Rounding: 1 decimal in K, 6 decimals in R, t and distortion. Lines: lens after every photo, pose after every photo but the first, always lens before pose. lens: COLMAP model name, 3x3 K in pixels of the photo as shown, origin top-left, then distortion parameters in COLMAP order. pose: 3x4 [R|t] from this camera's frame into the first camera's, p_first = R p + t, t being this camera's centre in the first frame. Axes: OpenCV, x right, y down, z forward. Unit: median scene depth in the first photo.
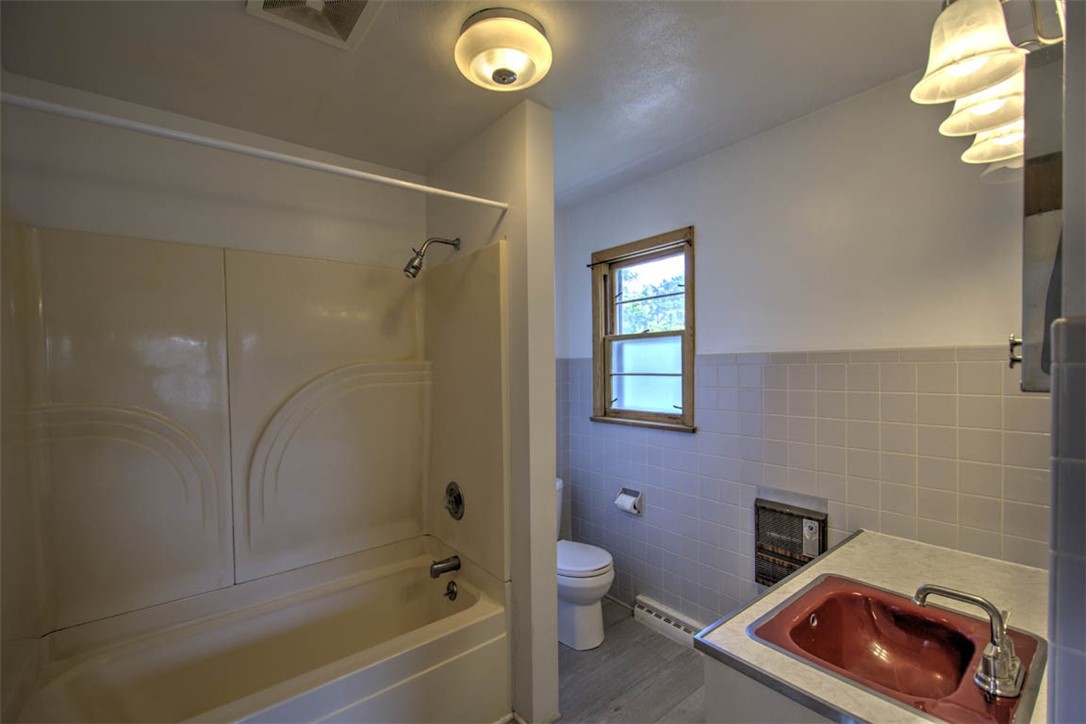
lens RADIAL K [[477.6, 0, 541.5], [0, 477.6, 374.7], [0, 0, 1]] dist [0.011993, 0.000103]
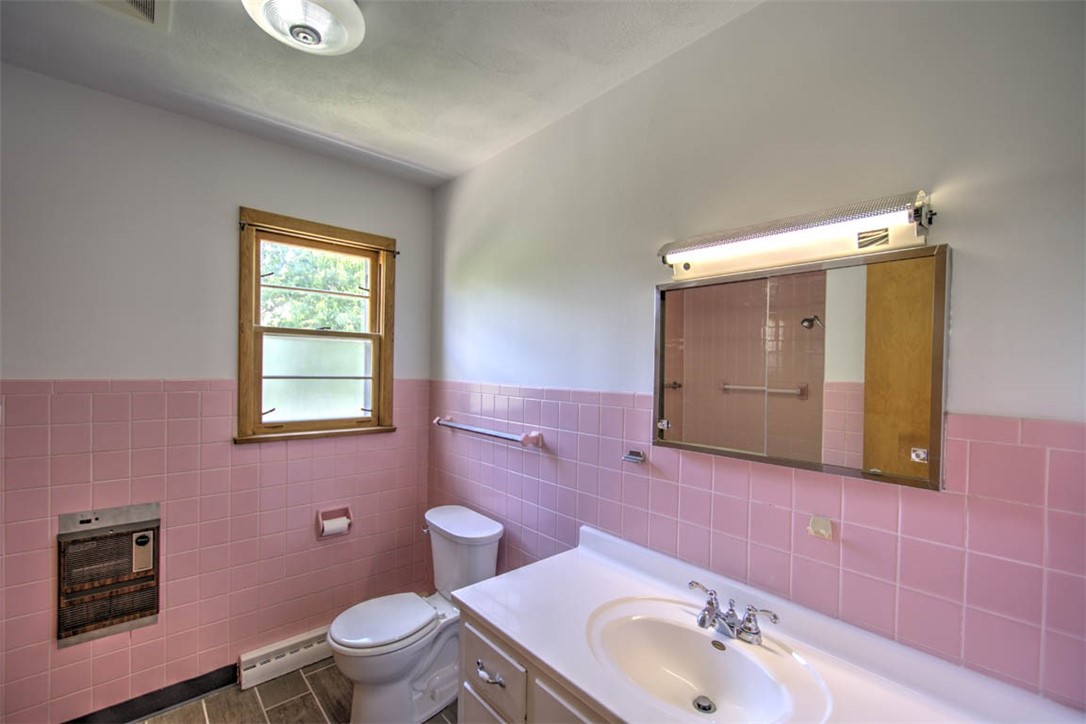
lens RADIAL K [[477.6, 0, 541.5], [0, 477.6, 374.7], [0, 0, 1]] dist [0.011993, 0.000103]
pose [[-0.034986, -0.020985, 0.999167, -0.652127], [-0.017941, 0.999632, 0.020367, -0.030558], [-0.999227, -0.017213, -0.035349, 0.593740]]
